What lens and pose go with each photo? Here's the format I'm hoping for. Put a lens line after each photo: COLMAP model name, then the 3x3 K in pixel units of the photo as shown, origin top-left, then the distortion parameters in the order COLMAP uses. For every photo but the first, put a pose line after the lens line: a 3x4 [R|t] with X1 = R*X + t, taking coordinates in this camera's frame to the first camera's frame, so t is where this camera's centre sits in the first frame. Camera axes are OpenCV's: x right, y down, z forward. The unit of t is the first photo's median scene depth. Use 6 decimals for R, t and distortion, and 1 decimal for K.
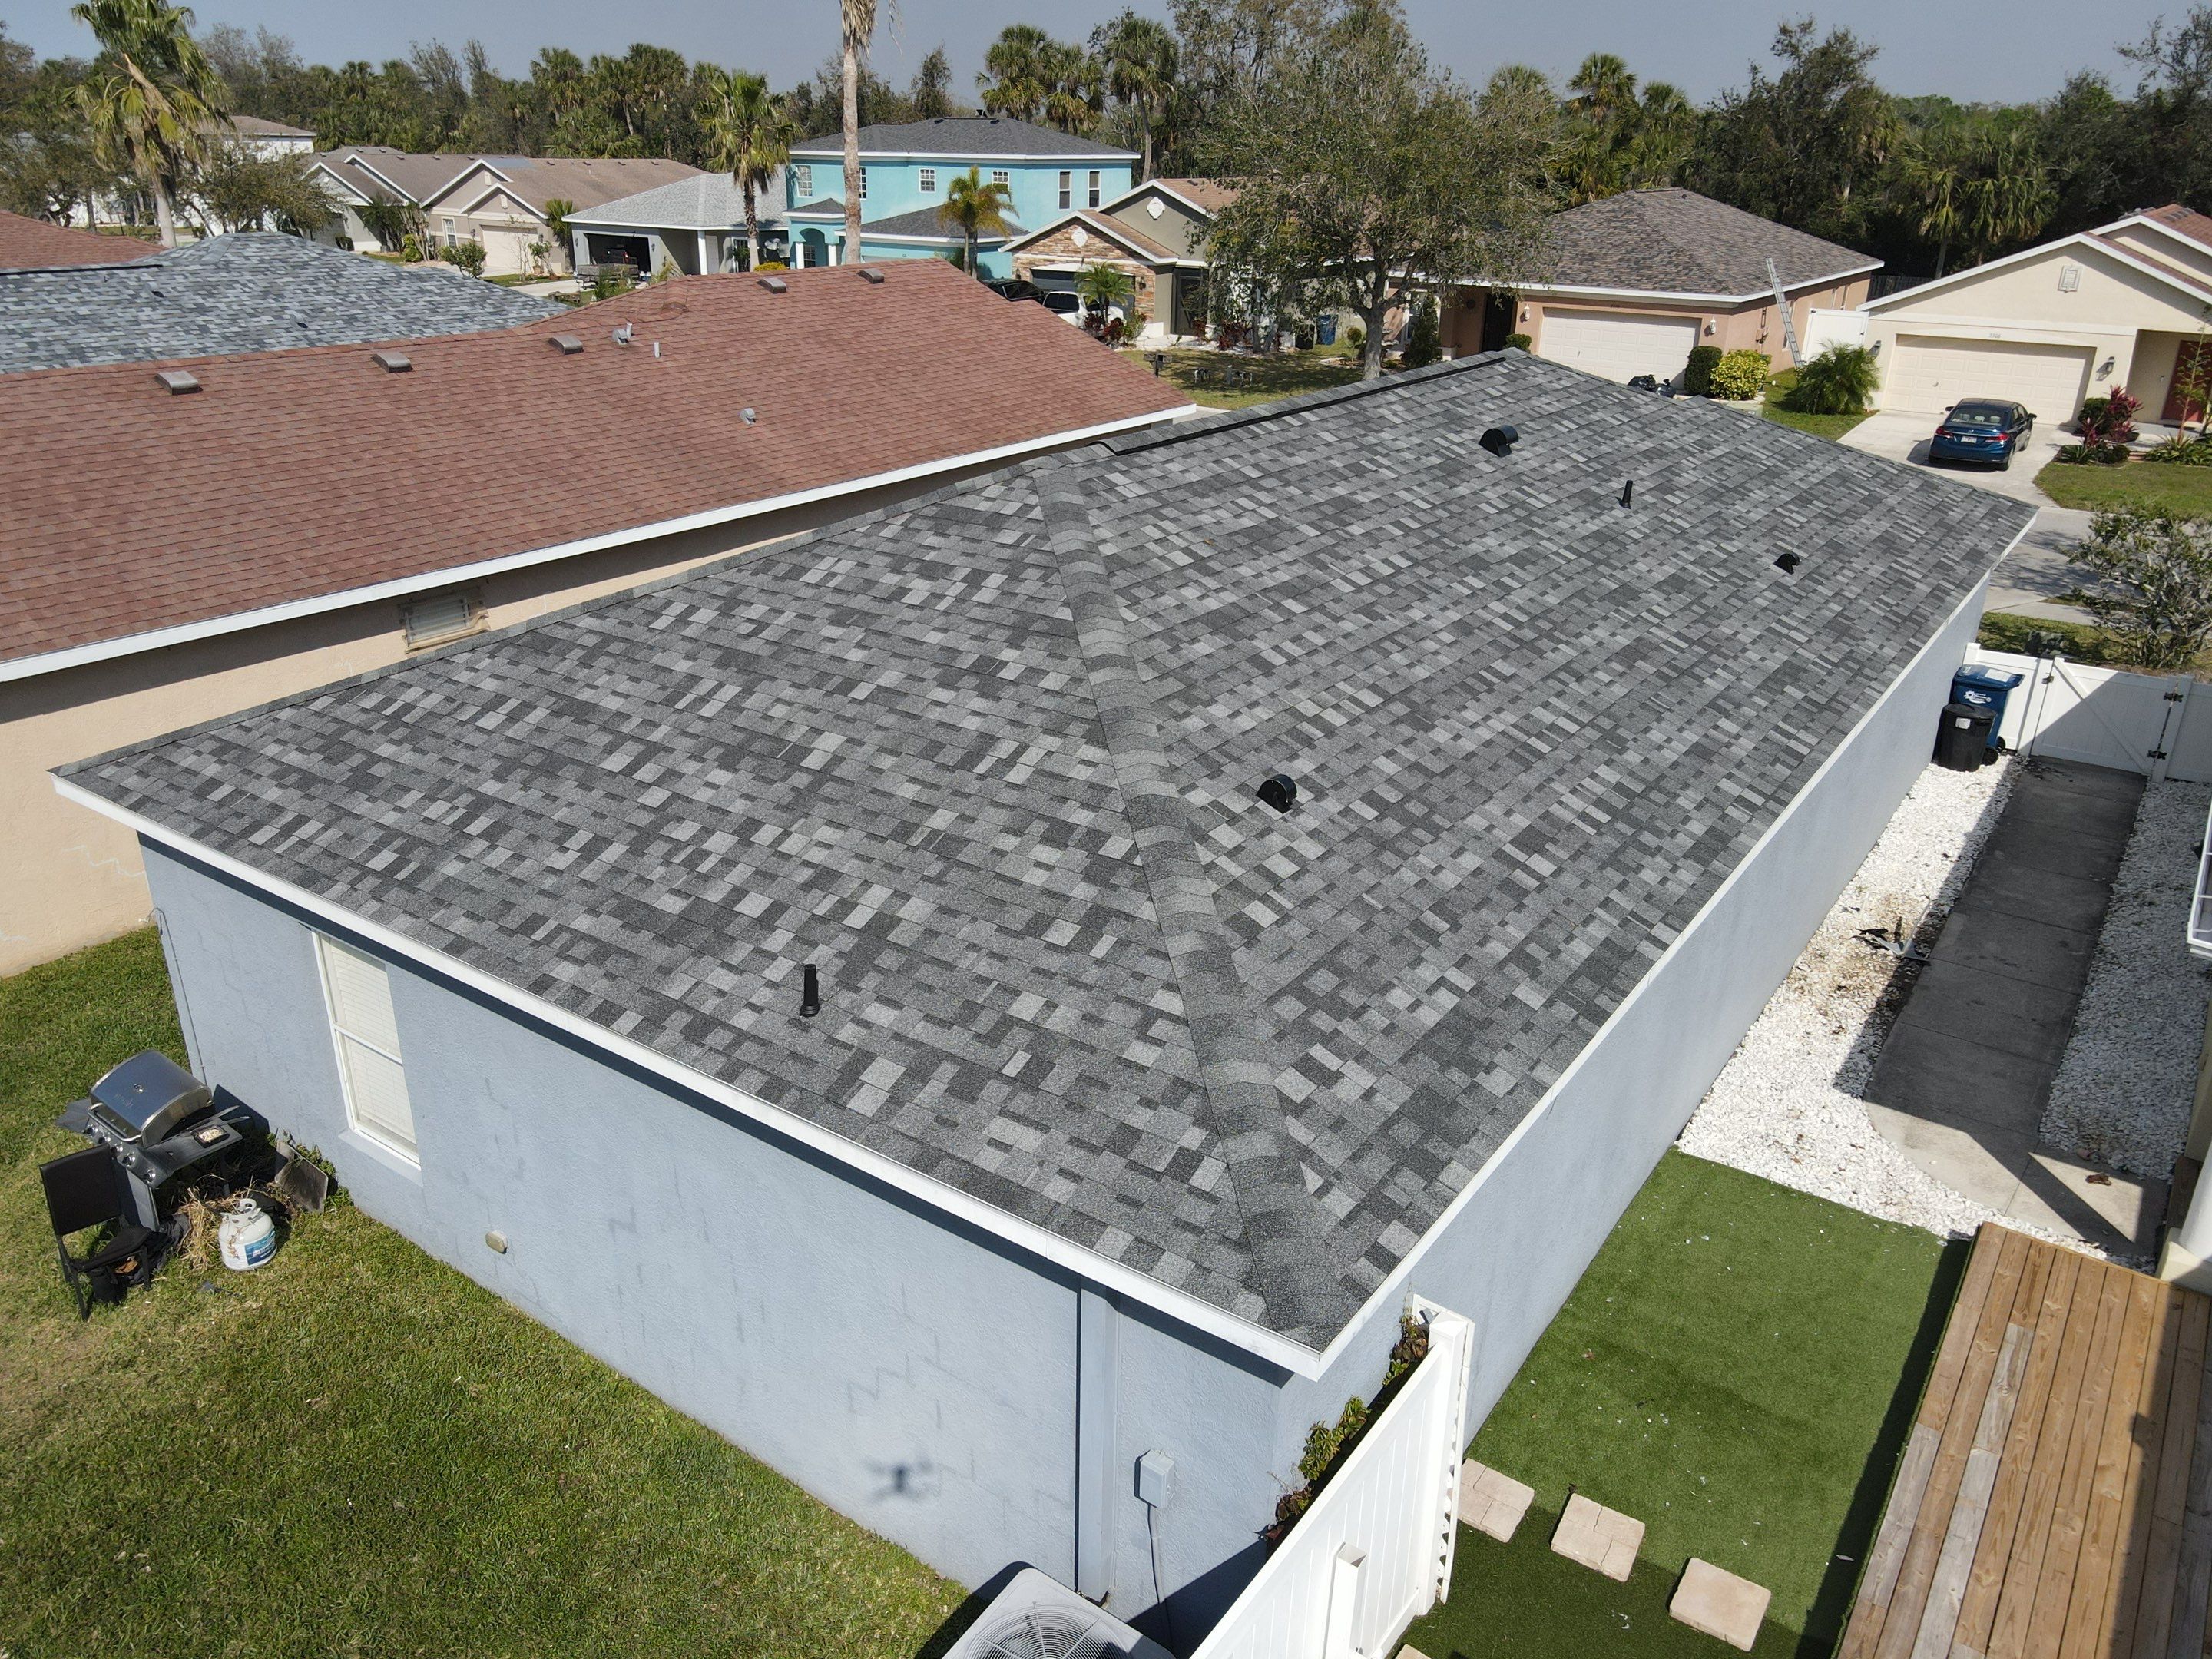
lens RADIAL K [[1621.7, 0, 1074.8], [0, 1621.7, 824.2], [0, 0, 1]] dist [-0.002331, 0.030842]
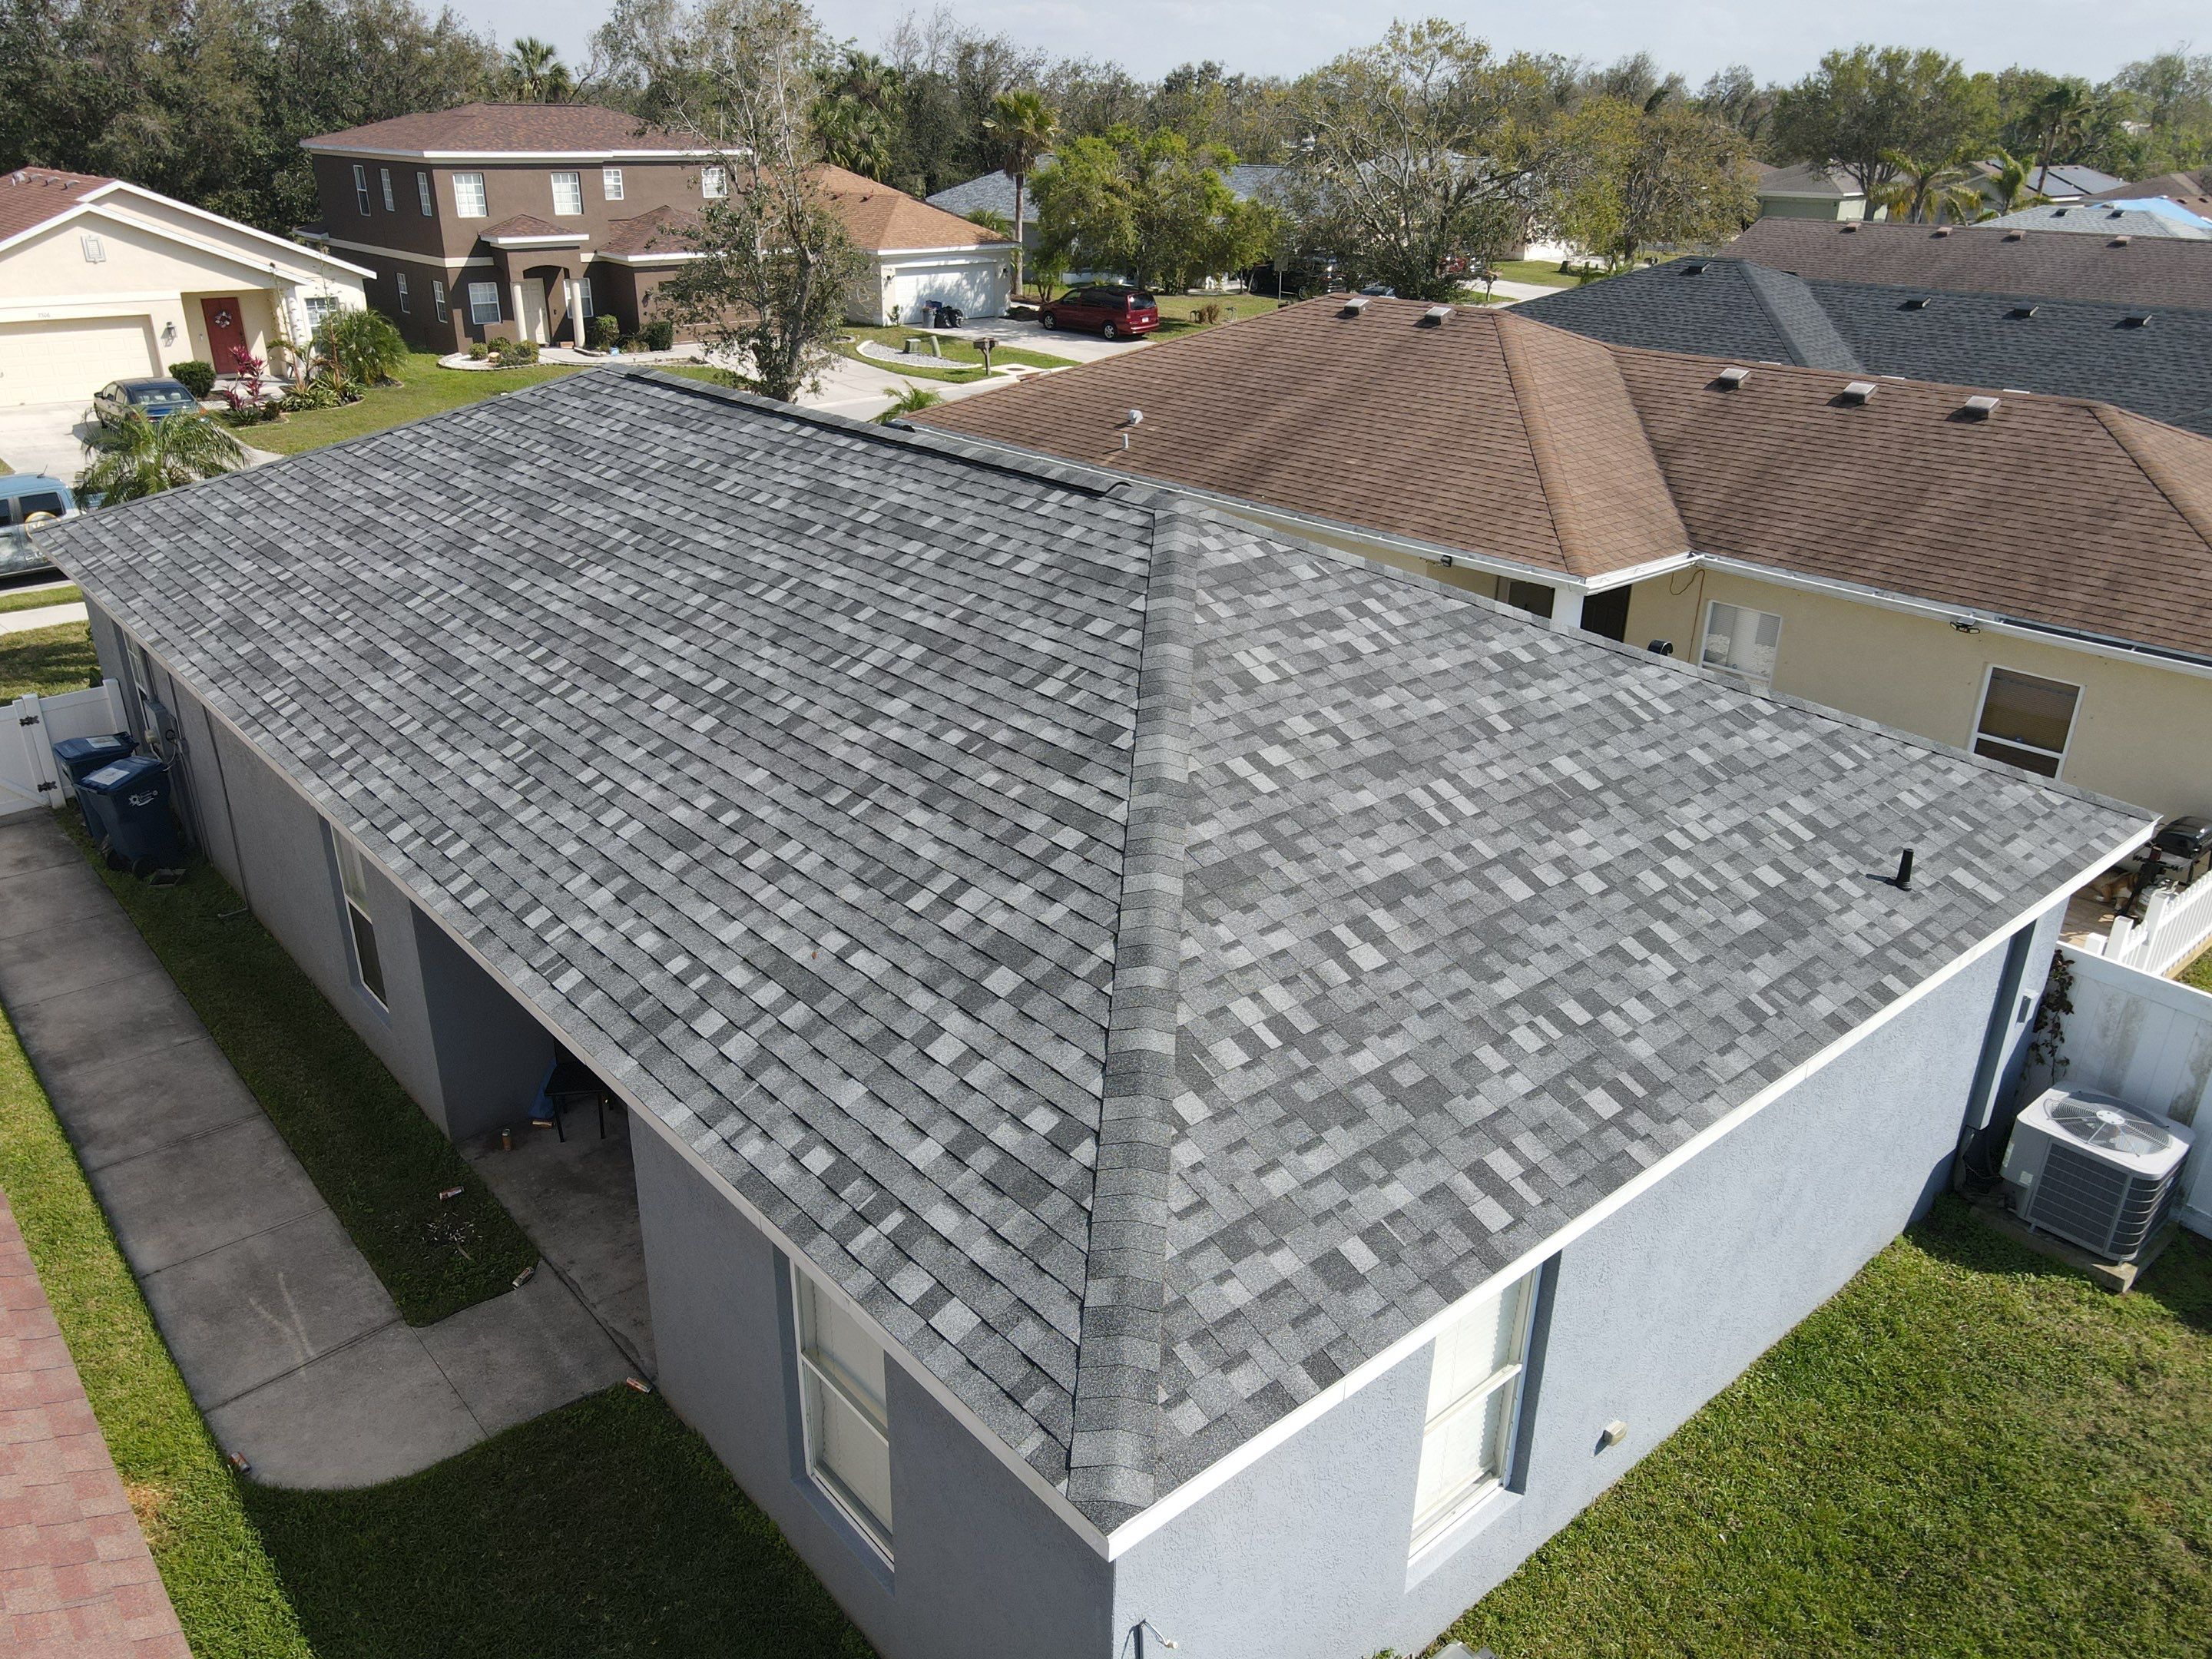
lens RADIAL K [[1621.7, 0, 1081.3], [0, 1621.7, 829.3], [0, 0, 1]] dist [-0.002331, 0.030842]
pose [[0.242117, -0.400508, 0.883727, -1.030957], [0.373798, 0.879022, 0.295965, -0.389246], [-0.895351, 0.258678, 0.362535, 0.810296]]
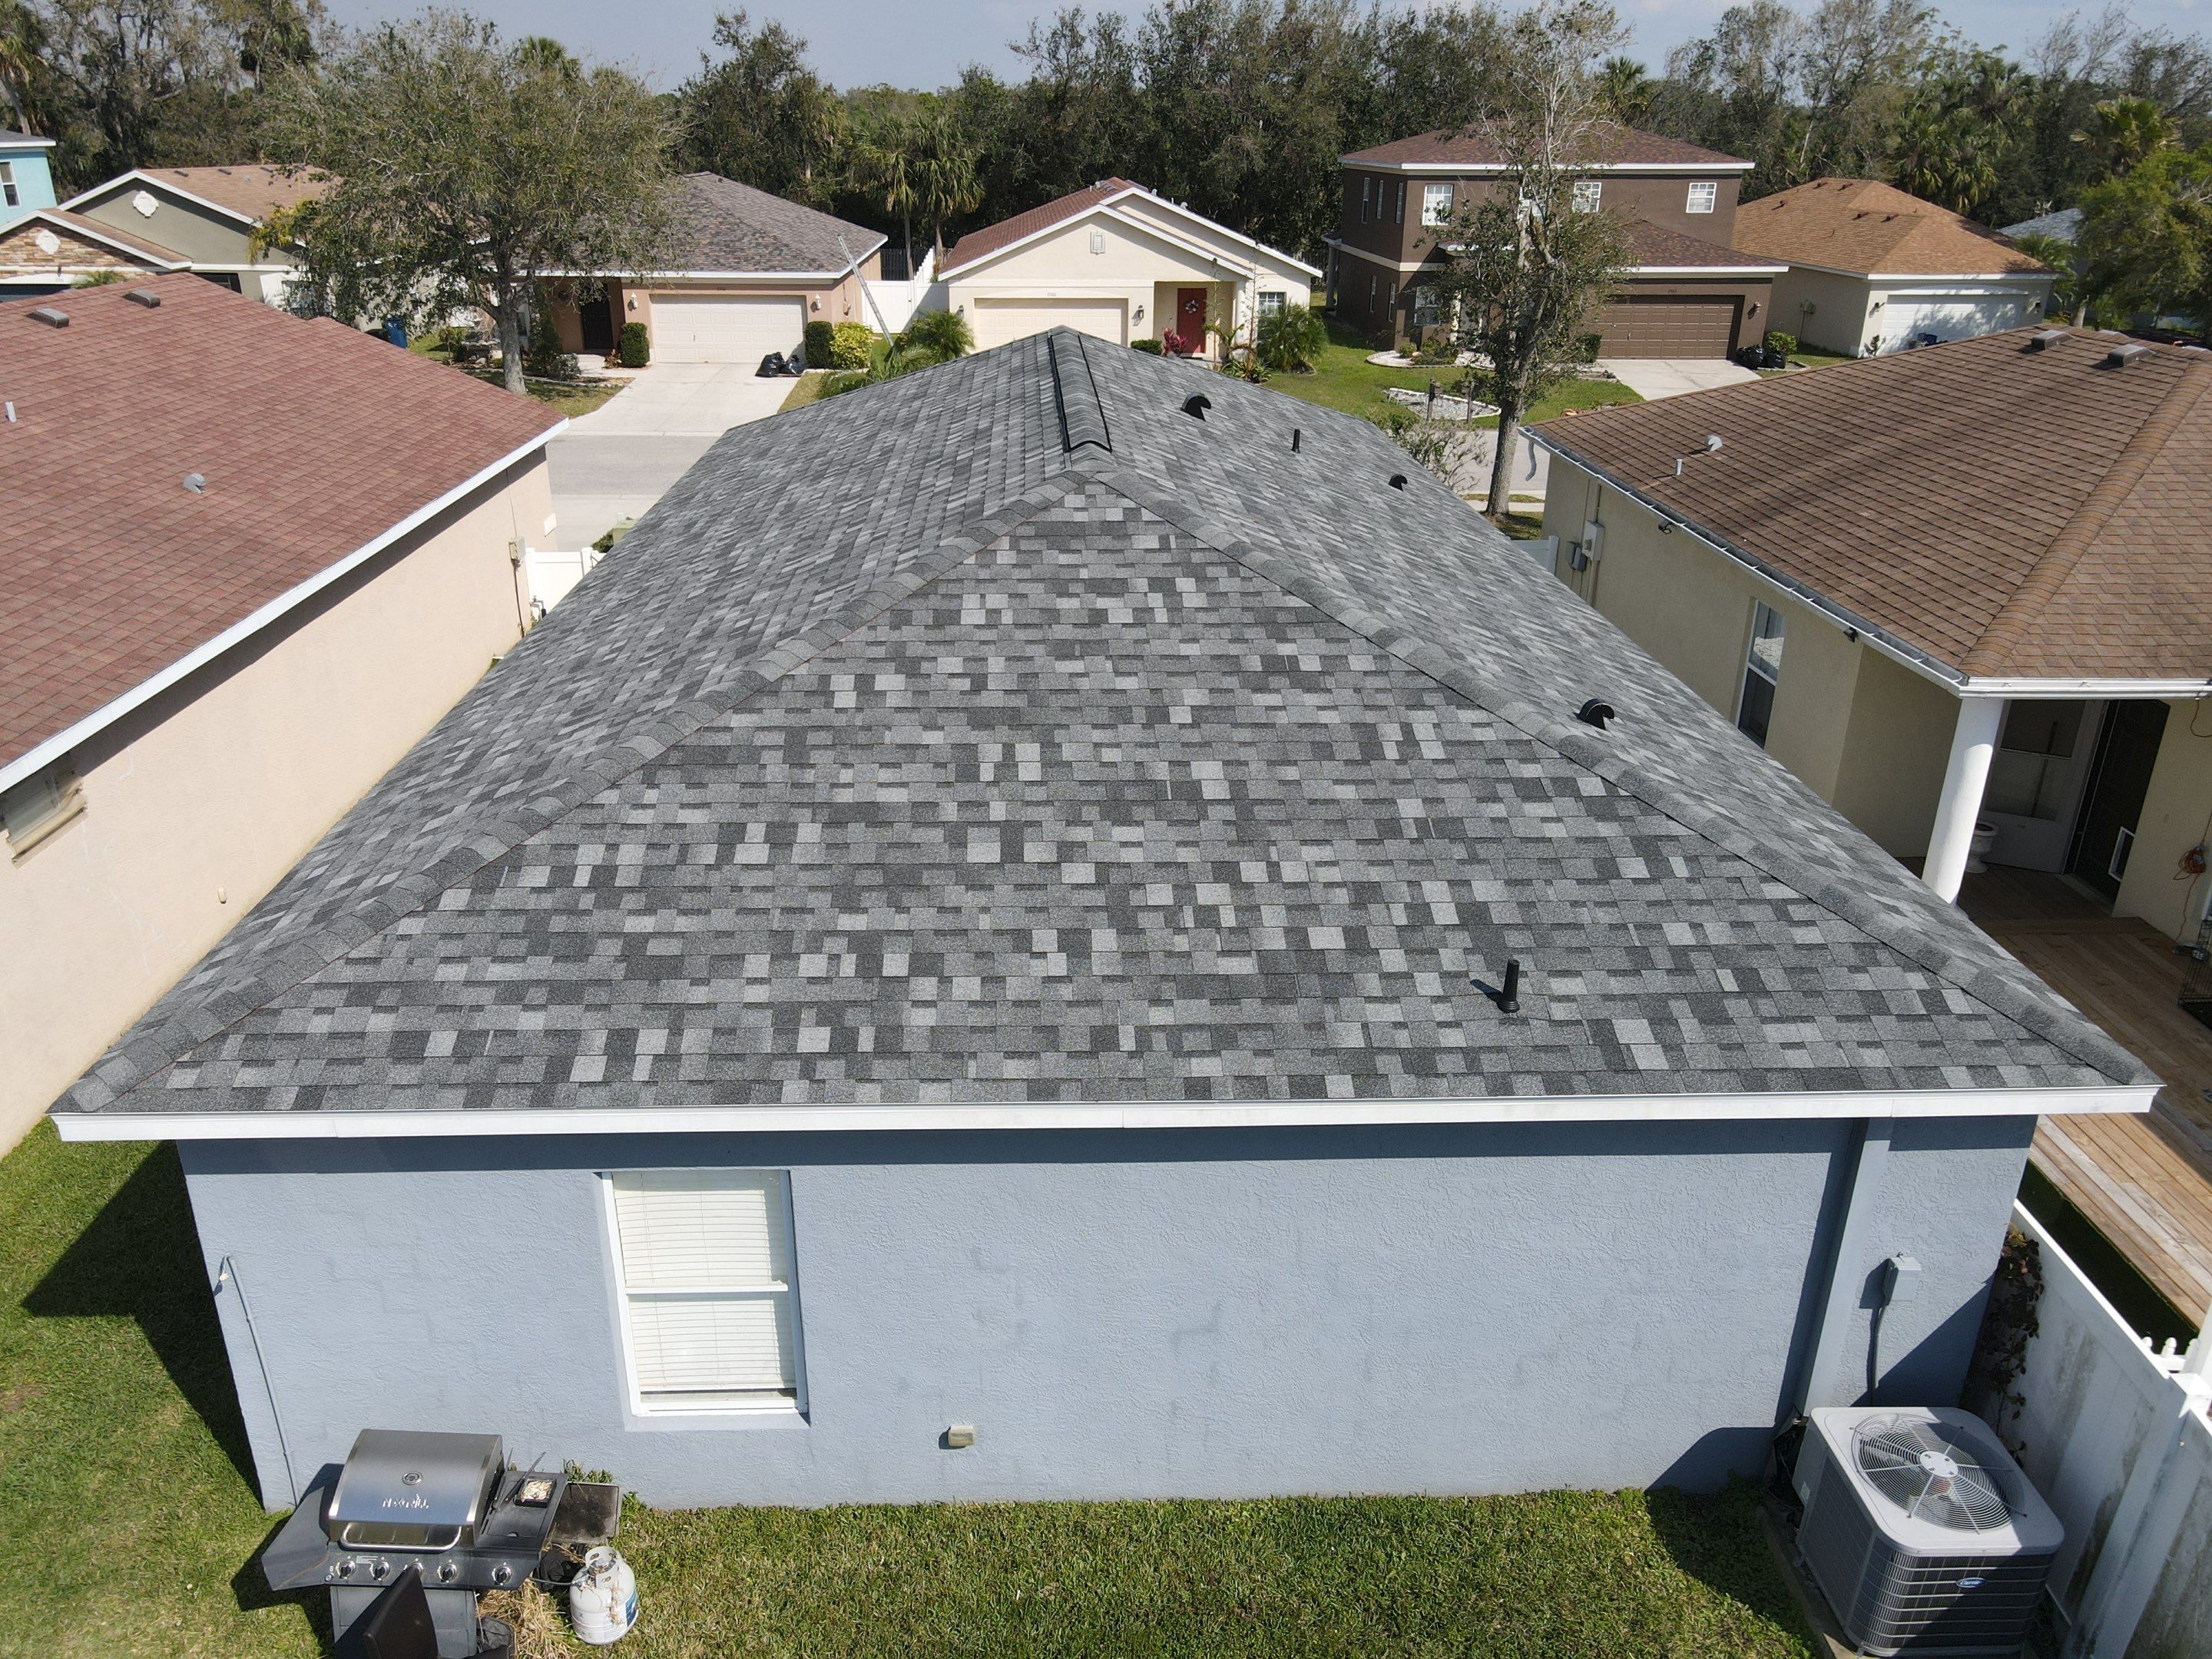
lens RADIAL K [[1621.7, 0, 1077.6], [0, 1621.7, 828.4], [0, 0, 1]] dist [-0.002331, 0.030842]
pose [[0.794215, -0.247206, 0.555078, -0.667866], [0.241093, 0.966722, 0.085572, -0.104720], [-0.557760, 0.065863, 0.827385, 0.226004]]
